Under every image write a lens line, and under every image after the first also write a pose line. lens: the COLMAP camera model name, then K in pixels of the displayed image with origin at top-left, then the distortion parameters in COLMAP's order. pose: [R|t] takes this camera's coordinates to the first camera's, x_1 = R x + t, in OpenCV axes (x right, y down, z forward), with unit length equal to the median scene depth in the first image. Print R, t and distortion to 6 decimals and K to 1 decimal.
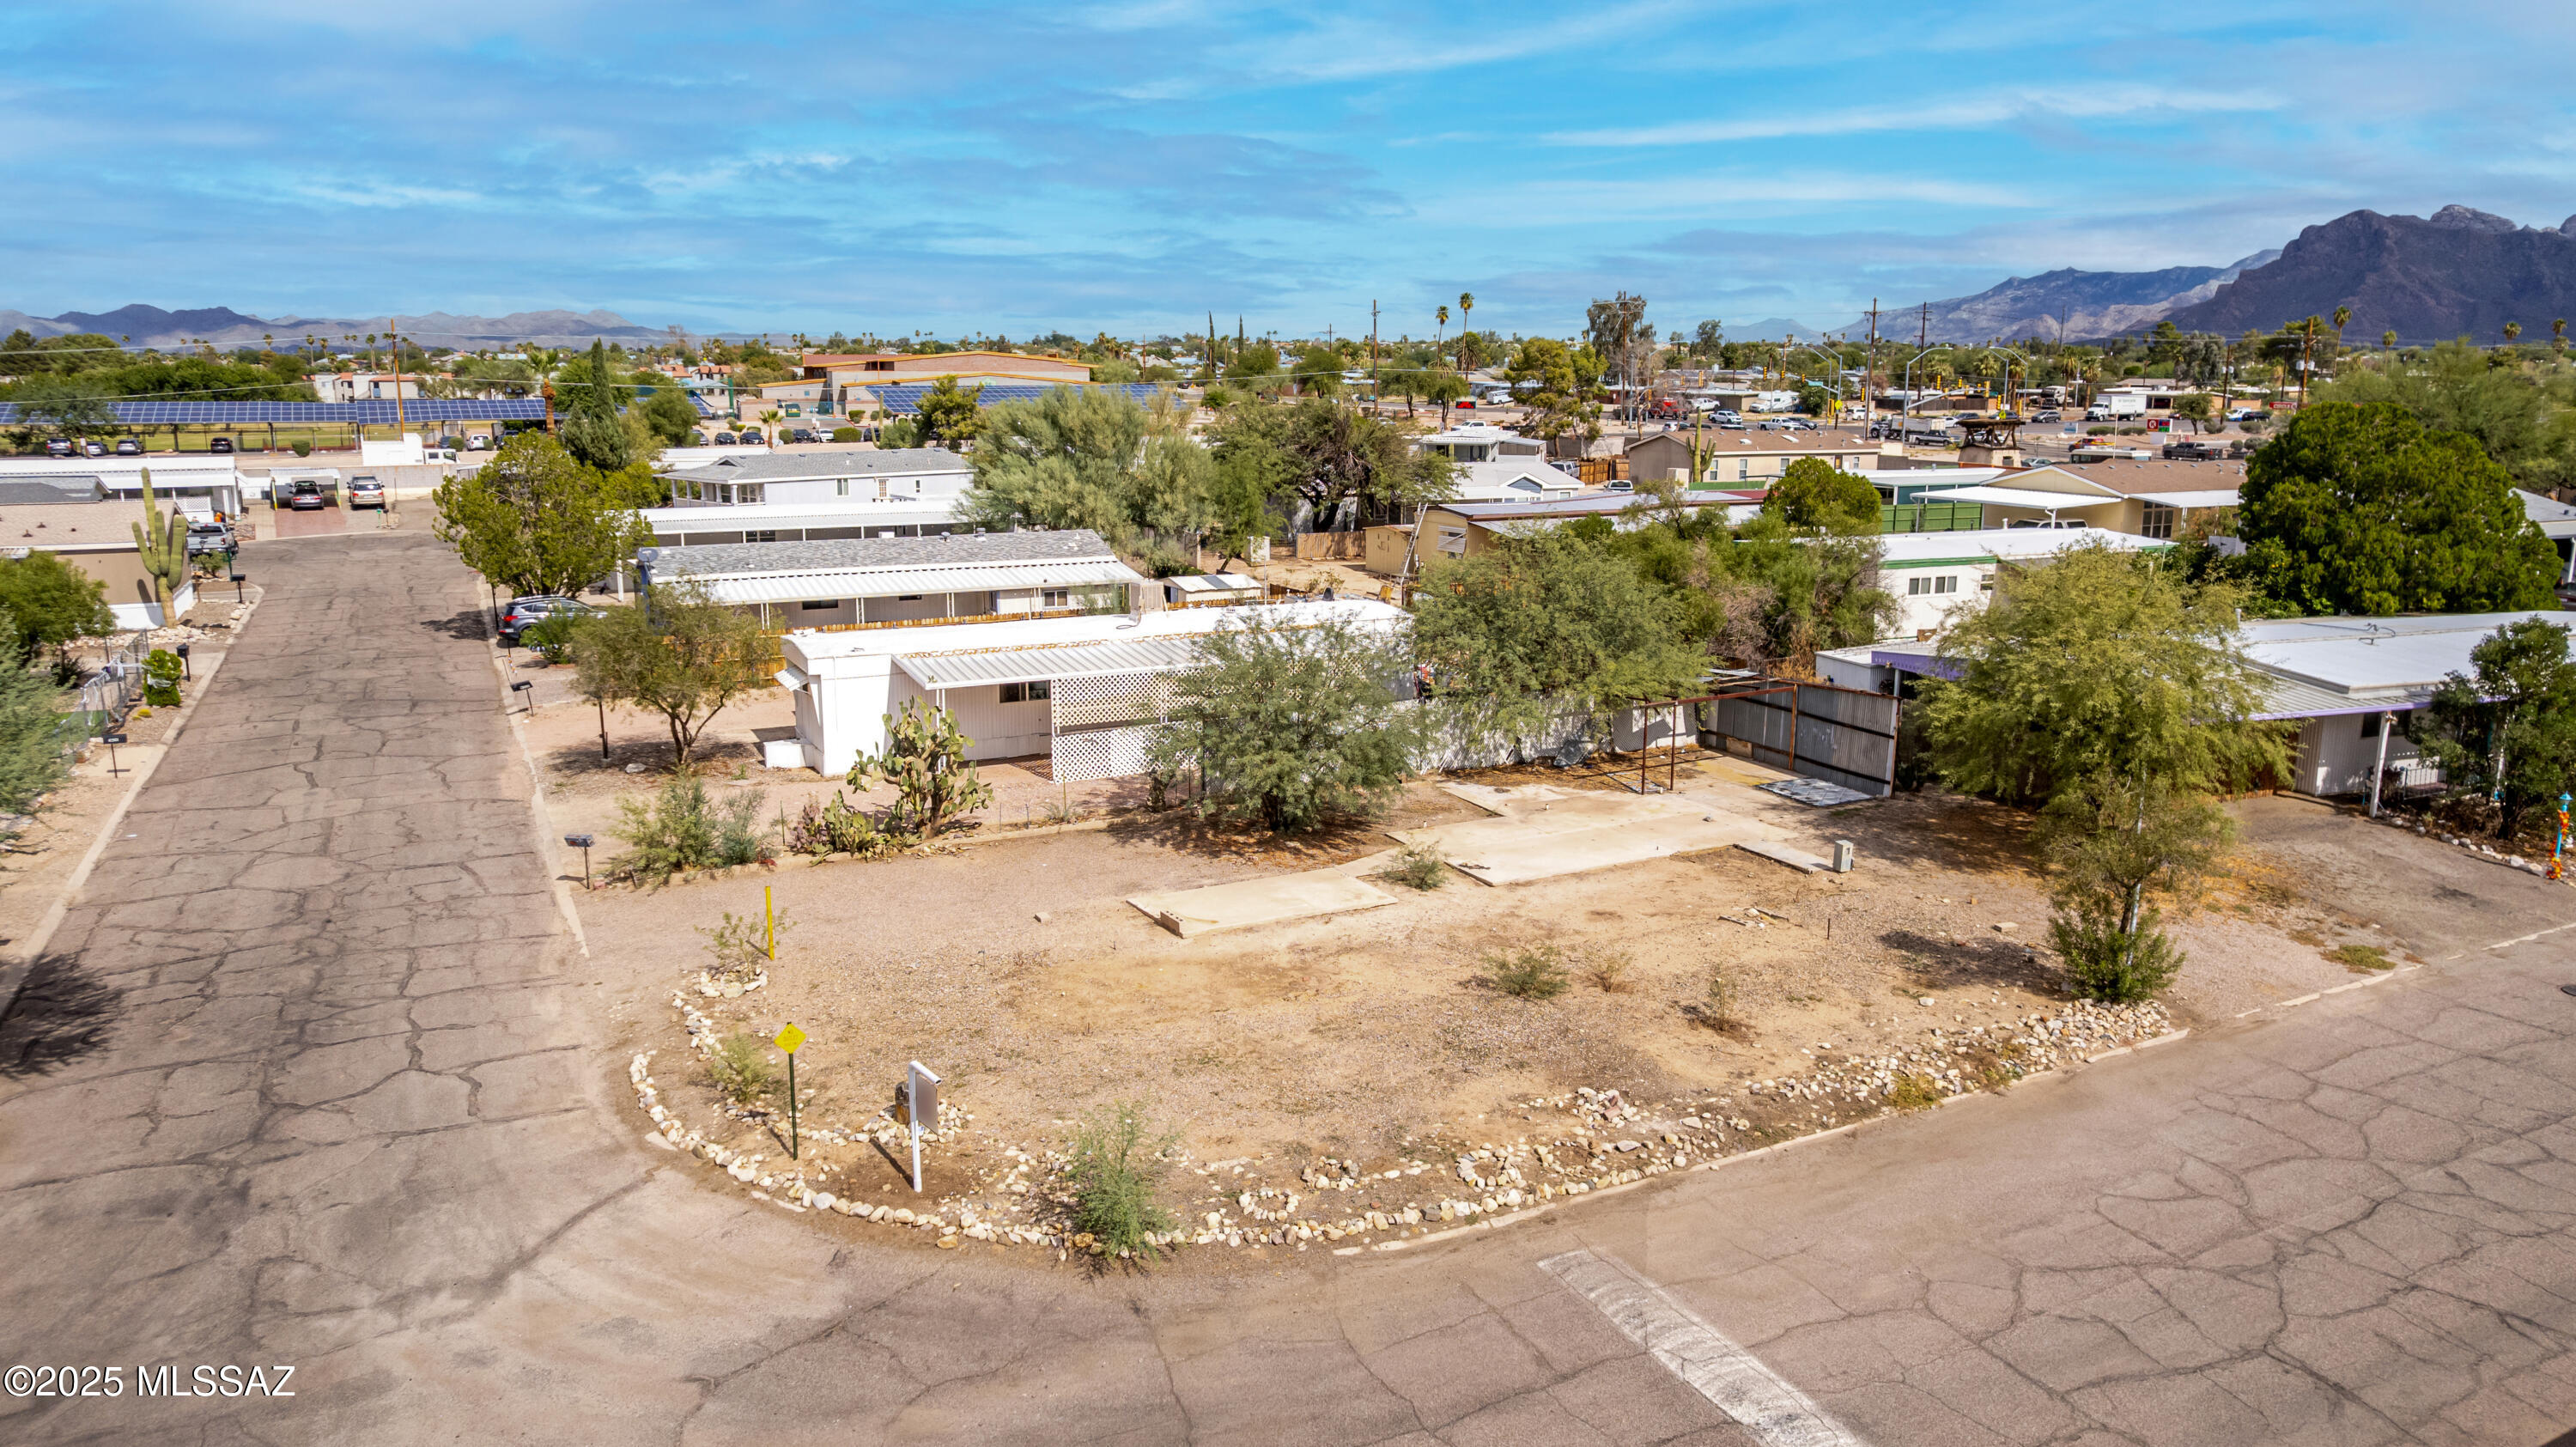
lens RADIAL K [[1689.7, 0, 1292.3], [0, 1689.7, 716.5], [0, 0, 1]] dist [-0.061644, 0.044979]
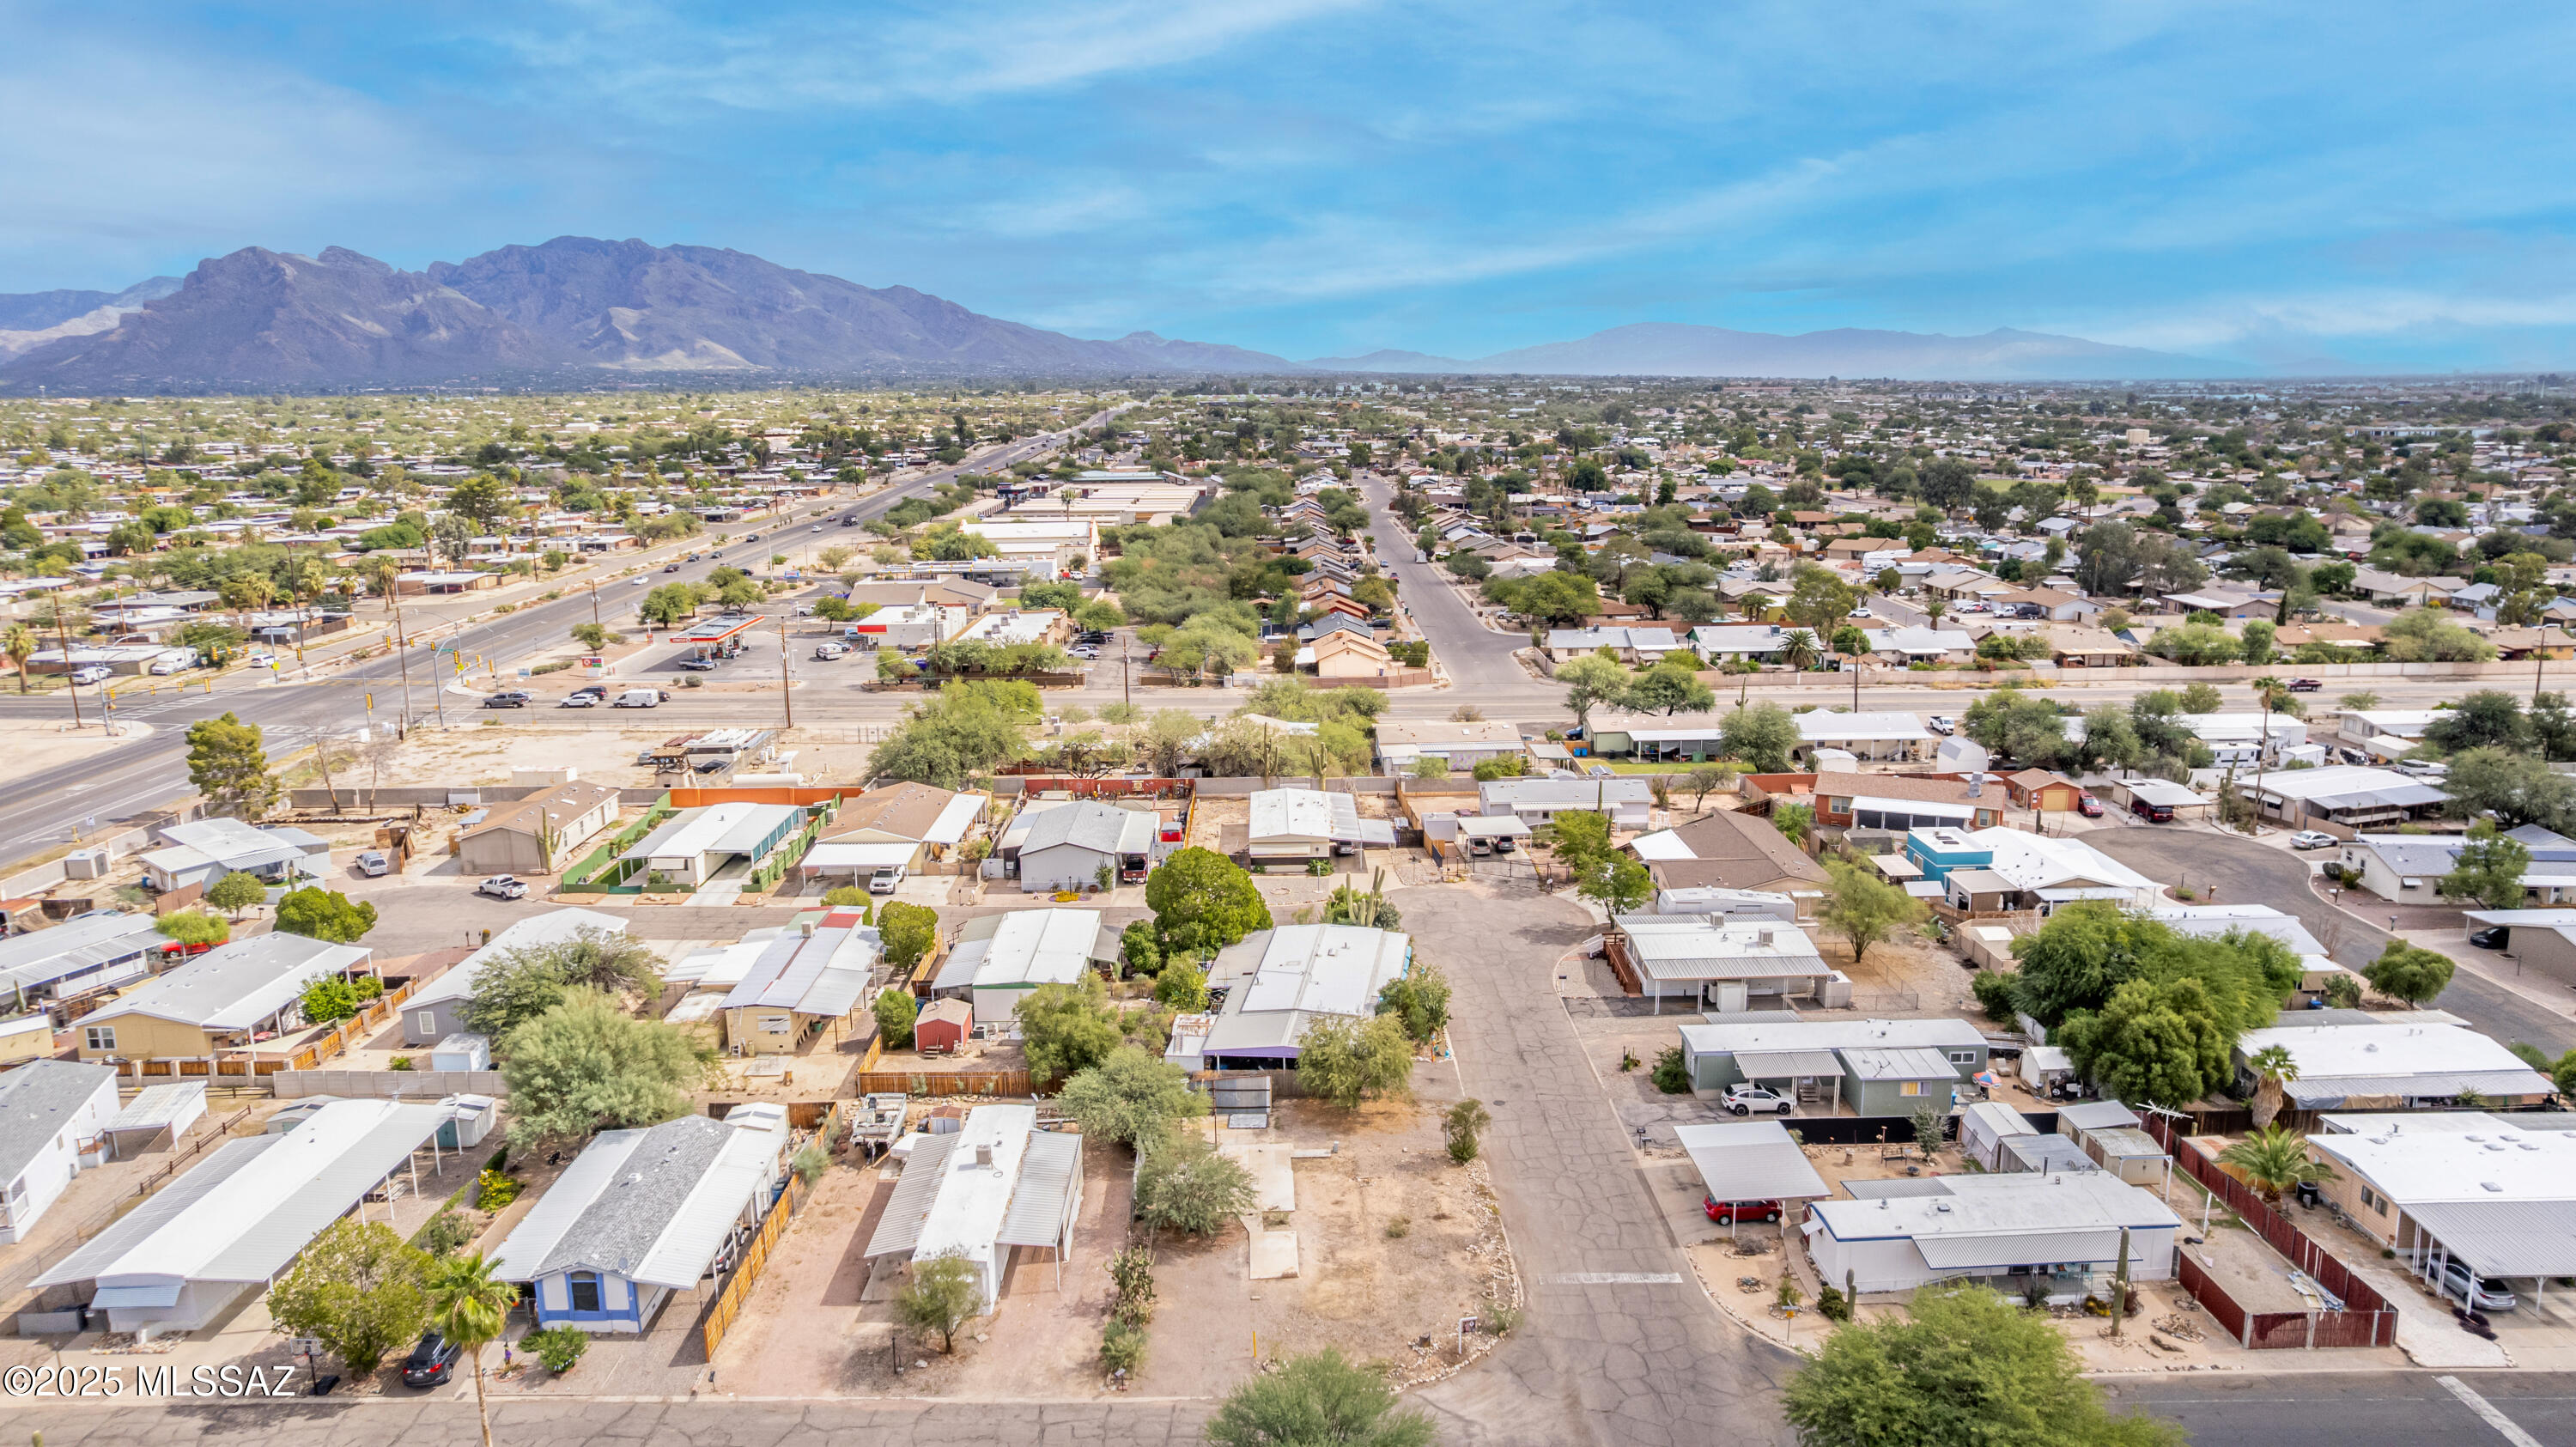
lens RADIAL K [[1622.1, 0, 1271.0], [0, 1622.1, 722.8], [0, 0, 1]] dist [-0.061658, 0.048441]
pose [[0.452372, -0.186933, 0.872018, -2.357152], [0.195991, 0.974720, 0.107276, -1.112376], [-0.870027, 0.122379, 0.477574, -0.356656]]
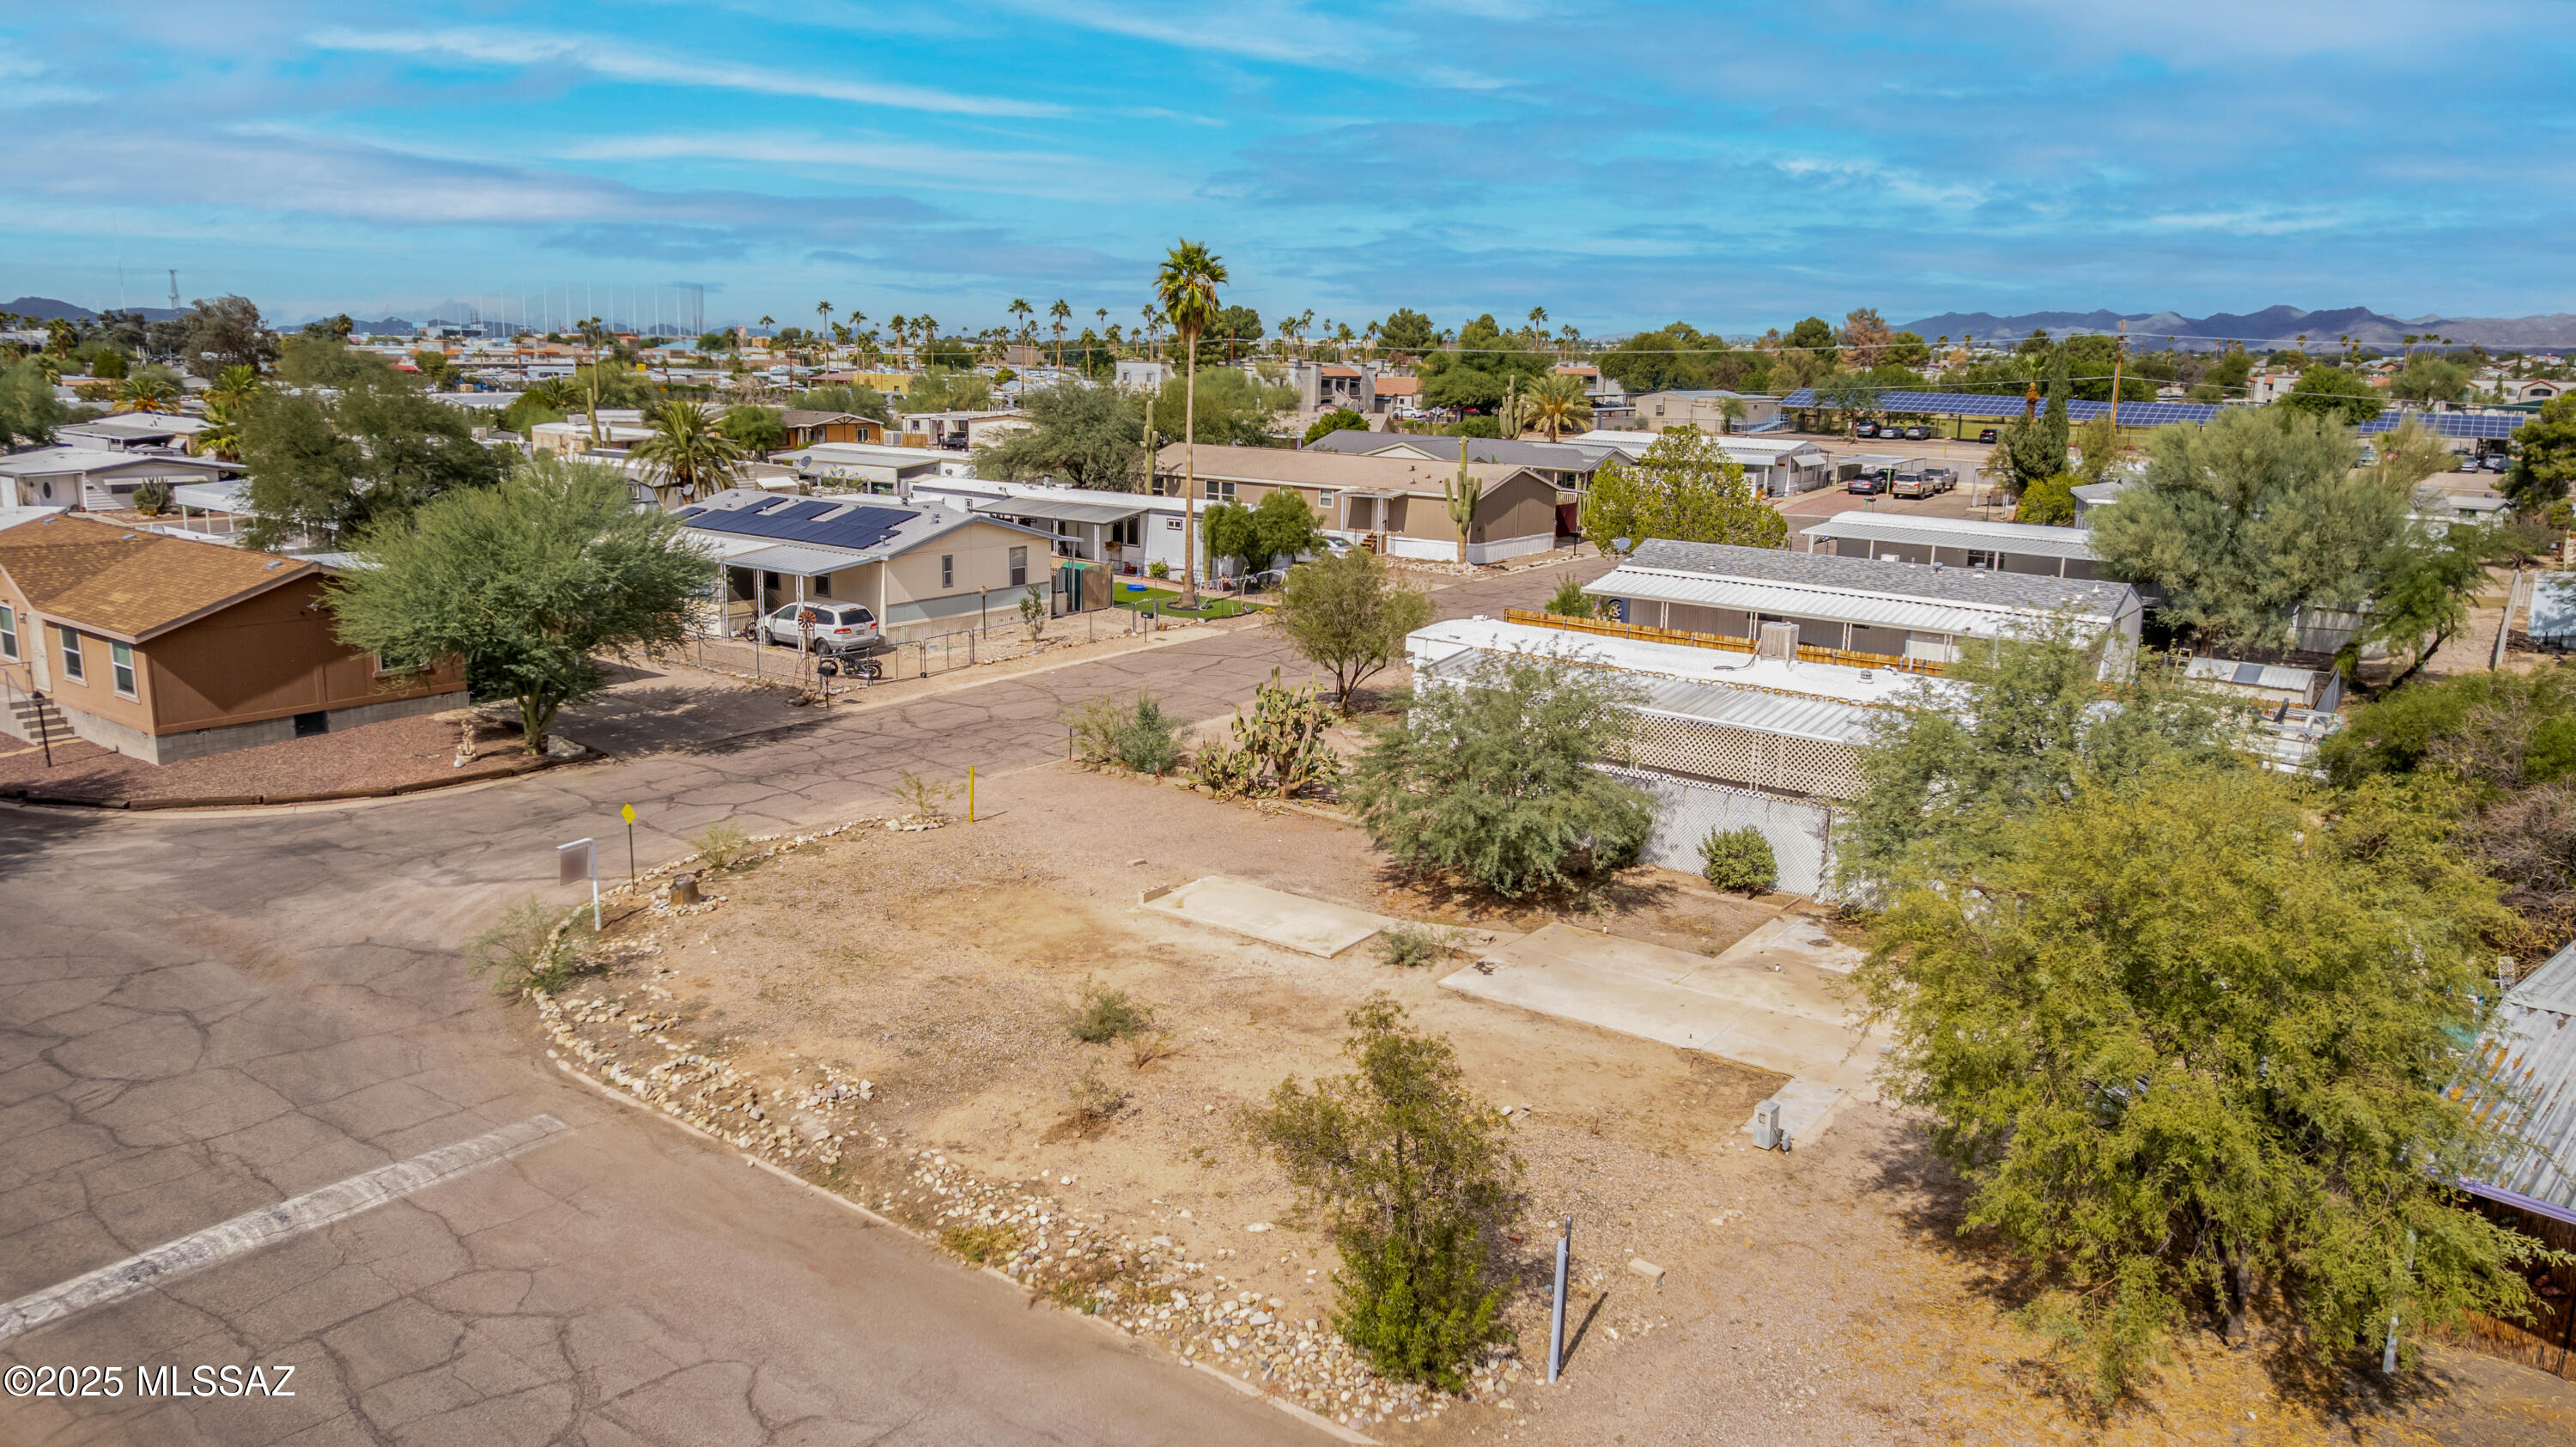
lens RADIAL K [[1725.0, 0, 1288.0], [0, 1725.0, 723.5], [0, 0, 1]] dist [-0.050401, 0.034979]
pose [[0.442993, 0.195750, -0.874894, 0.967926], [-0.196752, 0.973309, 0.118146, -0.138898], [0.874669, 0.119800, 0.469683, 0.586480]]
